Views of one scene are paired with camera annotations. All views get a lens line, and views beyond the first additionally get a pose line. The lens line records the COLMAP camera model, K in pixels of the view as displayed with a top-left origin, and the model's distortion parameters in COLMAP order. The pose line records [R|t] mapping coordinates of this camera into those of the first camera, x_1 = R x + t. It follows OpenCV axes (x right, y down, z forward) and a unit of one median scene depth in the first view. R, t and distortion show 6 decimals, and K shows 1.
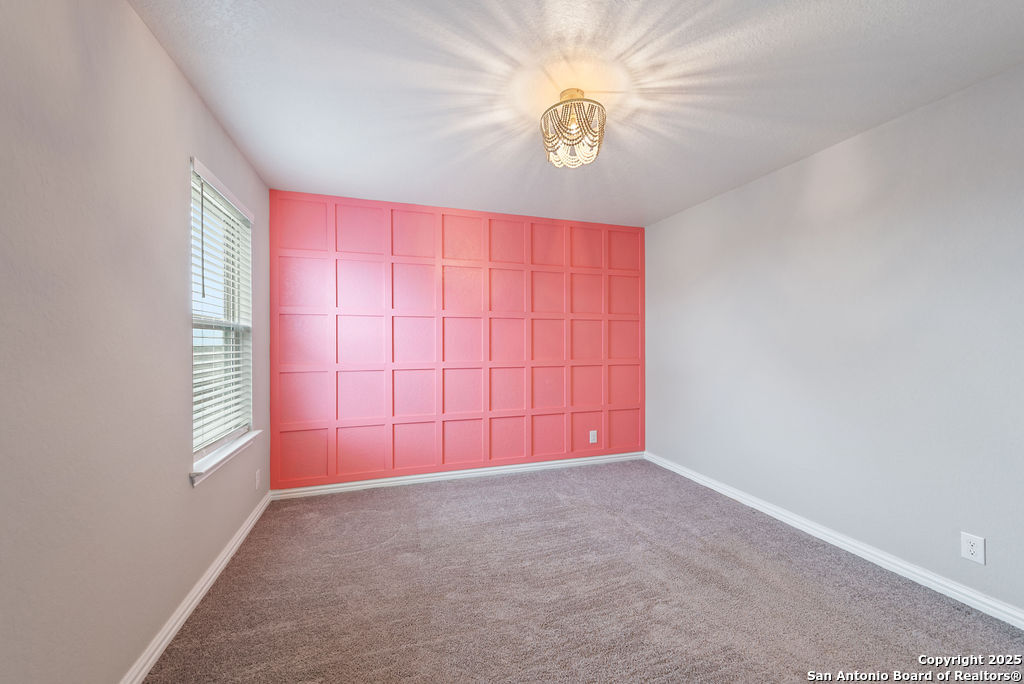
lens RADIAL K [[406.7, 0, 508.8], [0, 406.7, 342.4], [0, 0, 1]] dist [0.016308, -0.004436]
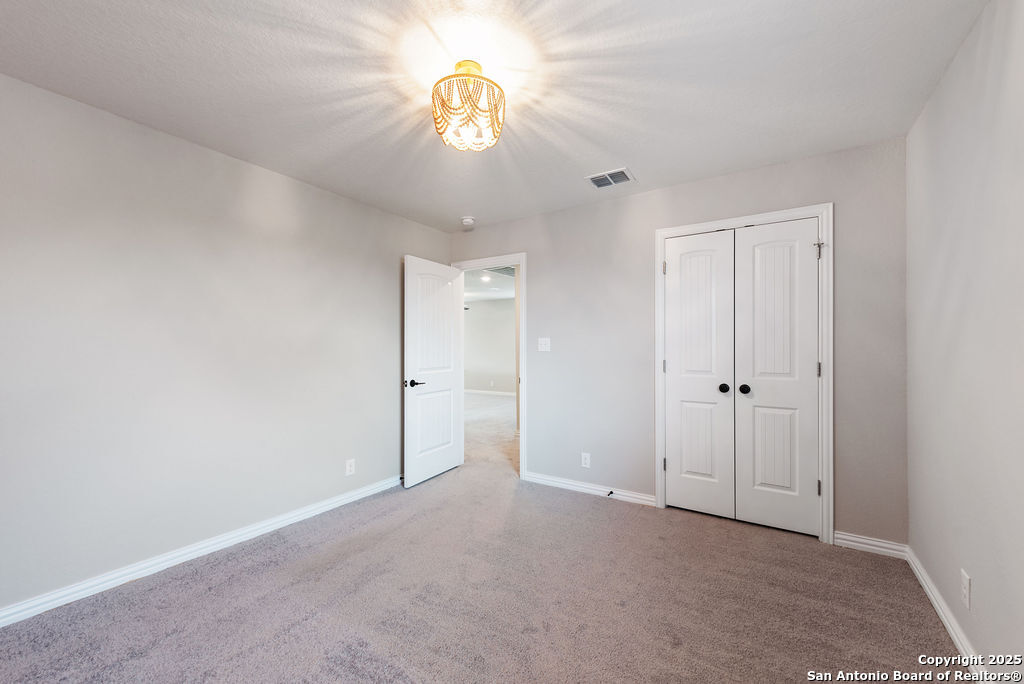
lens RADIAL K [[406.7, 0, 508.8], [0, 406.7, 342.4], [0, 0, 1]] dist [0.016308, -0.004436]
pose [[-0.640490, 0.017817, 0.767760, -0.594623], [0.005668, 0.999813, -0.018473, 0.013931], [-0.767945, -0.007481, -0.640472, 1.536254]]
